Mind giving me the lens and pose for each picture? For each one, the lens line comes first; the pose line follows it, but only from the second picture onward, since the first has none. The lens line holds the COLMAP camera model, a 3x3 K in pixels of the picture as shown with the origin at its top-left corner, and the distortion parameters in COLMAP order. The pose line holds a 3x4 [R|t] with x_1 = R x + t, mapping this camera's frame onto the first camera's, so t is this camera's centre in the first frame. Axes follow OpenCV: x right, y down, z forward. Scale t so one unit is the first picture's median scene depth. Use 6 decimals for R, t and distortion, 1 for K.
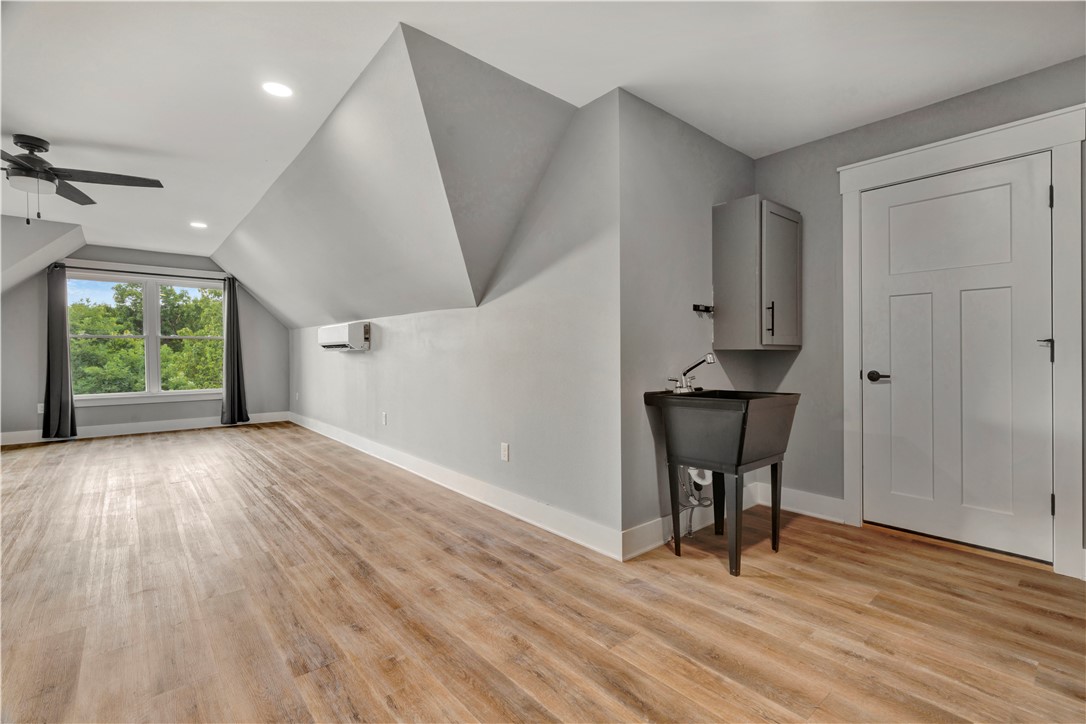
lens RADIAL K [[493.4, 0, 546.7], [0, 493.4, 356.5], [0, 0, 1]] dist [0.000002, 0.000429]
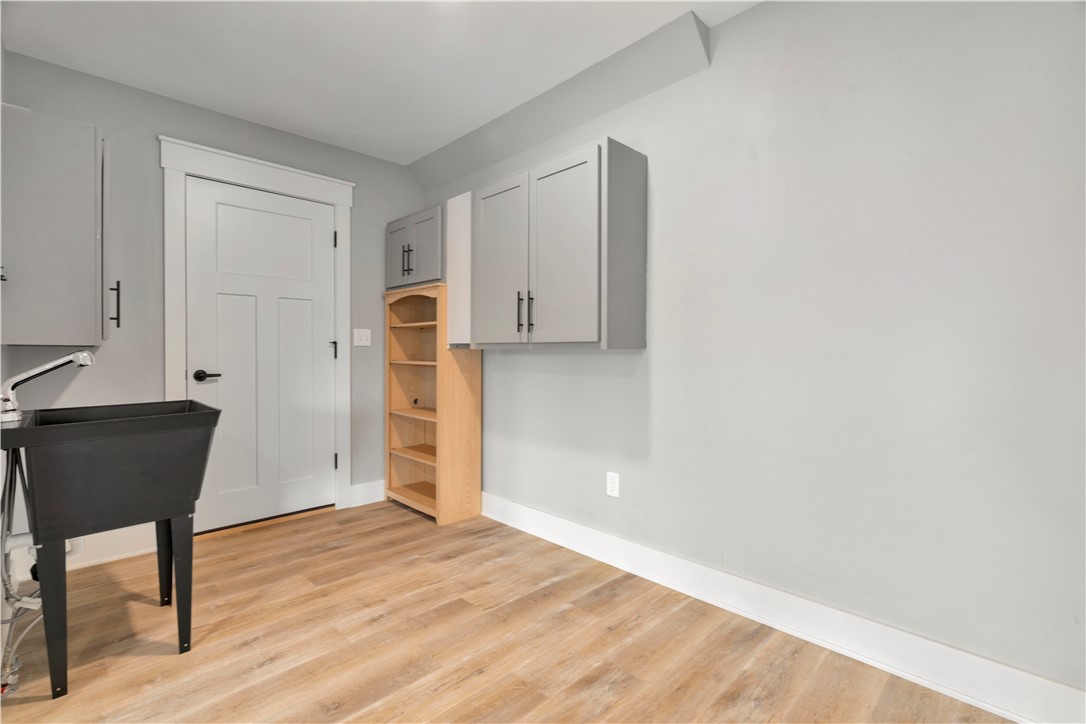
lens RADIAL K [[493.4, 0, 546.7], [0, 493.4, 356.5], [0, 0, 1]] dist [0.000002, 0.000429]
pose [[-0.076146, -0.006011, 0.997079, -0.563693], [0.001938, 0.999979, 0.006176, -0.002000], [-0.997095, 0.002402, -0.076132, 0.737288]]
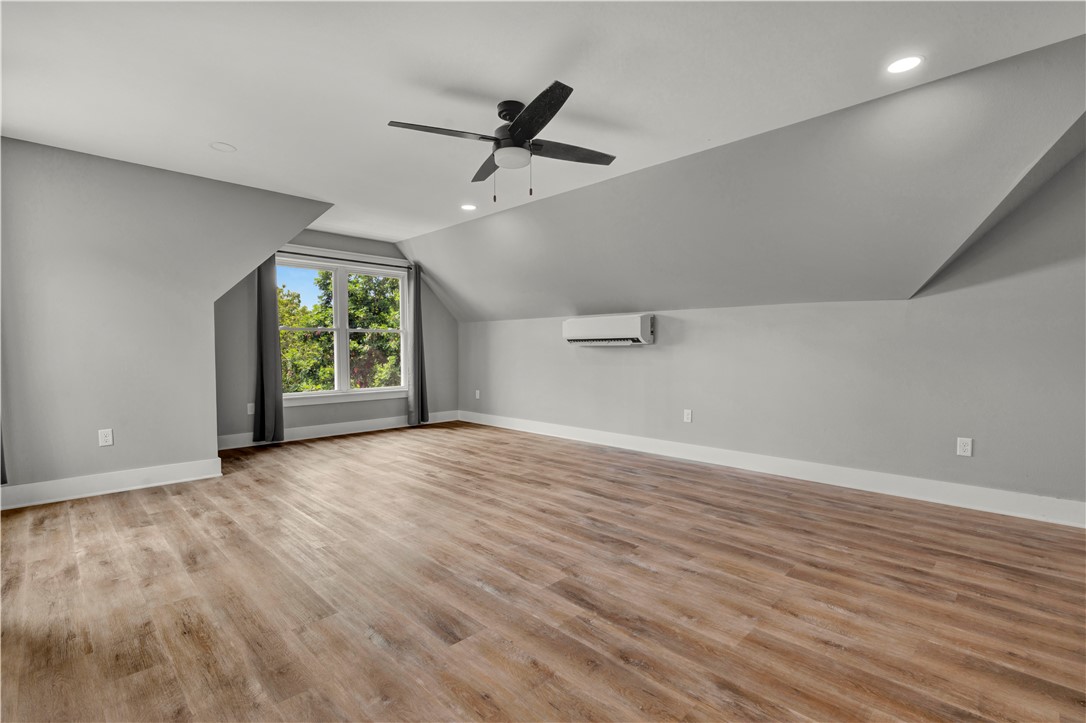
lens RADIAL K [[508.6, 0, 543.0], [0, 508.6, 361.5], [0, 0, 1]] dist [0.000100, -0.000128]
pose [[0.996723, -0.001254, 0.080875, -0.066477], [0.000027, 0.999885, 0.015163, 0.000587], [-0.080885, -0.015111, 0.996609, 0.004394]]
